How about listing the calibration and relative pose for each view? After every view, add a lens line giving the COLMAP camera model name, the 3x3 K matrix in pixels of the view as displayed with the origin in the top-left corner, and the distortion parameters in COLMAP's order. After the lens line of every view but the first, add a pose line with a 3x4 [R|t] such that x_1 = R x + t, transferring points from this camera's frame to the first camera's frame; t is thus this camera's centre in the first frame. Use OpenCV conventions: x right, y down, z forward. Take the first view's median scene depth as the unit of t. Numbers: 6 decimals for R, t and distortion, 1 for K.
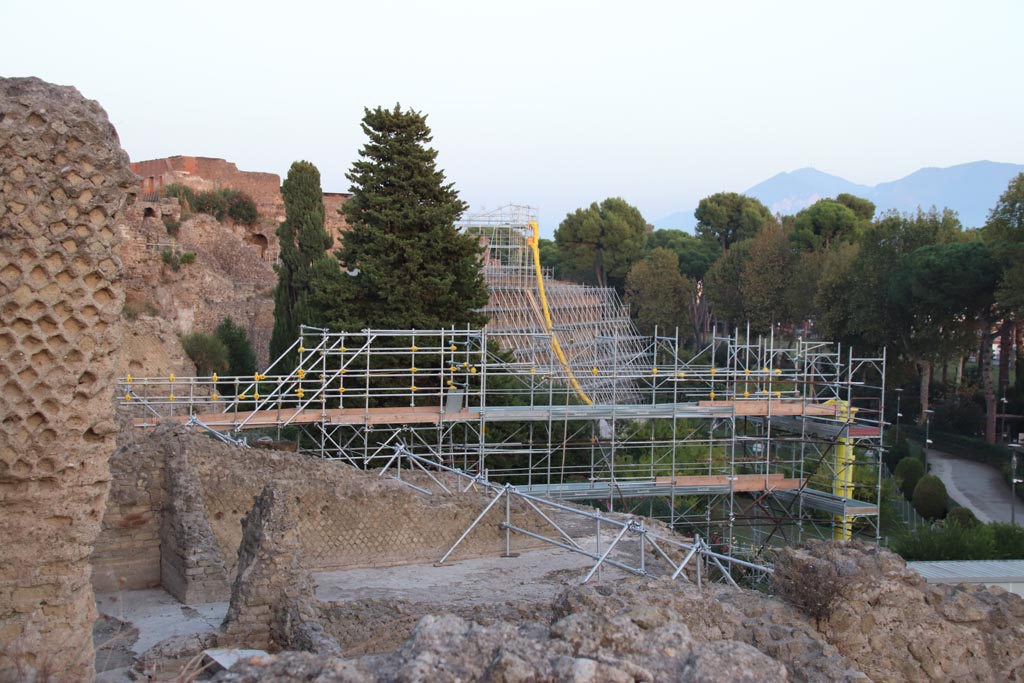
lens RADIAL K [[1671.8, 0, 517.3], [0, 1671.8, 340.4], [0, 0, 1]] dist [0.169295, 0.000000]
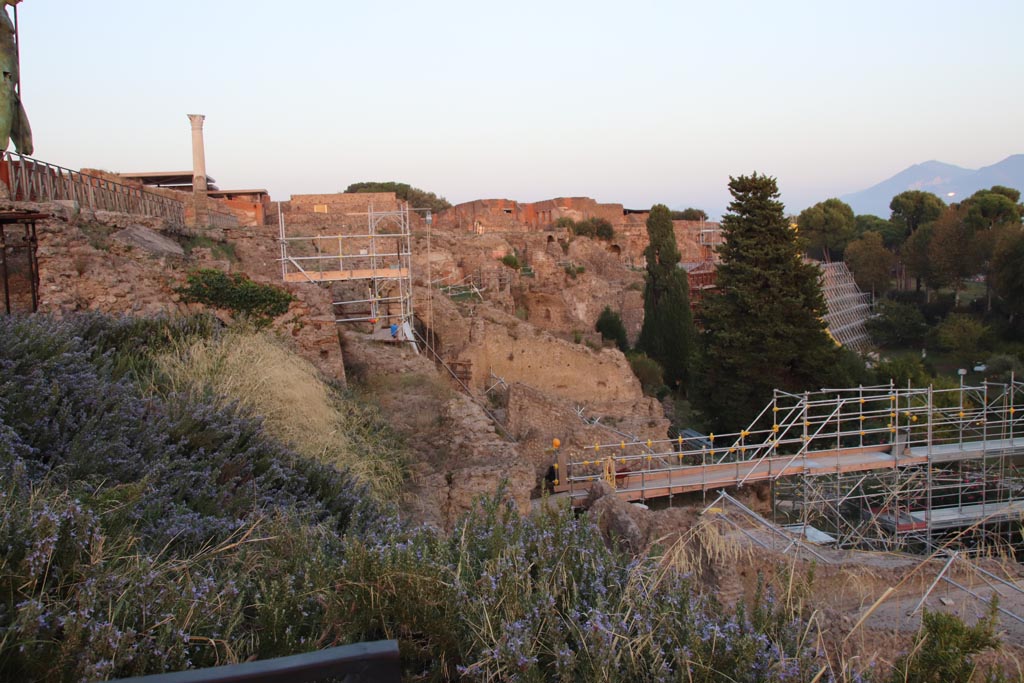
lens RADIAL K [[996.0, 0, 508.2], [0, 996.0, 344.0], [0, 0, 1]] dist [-0.004892, 0.000000]
pose [[0.973939, -0.037198, -0.223739, -0.057774], [0.050911, 0.997141, 0.055831, -0.034957], [0.221023, -0.065767, 0.973049, 0.089697]]
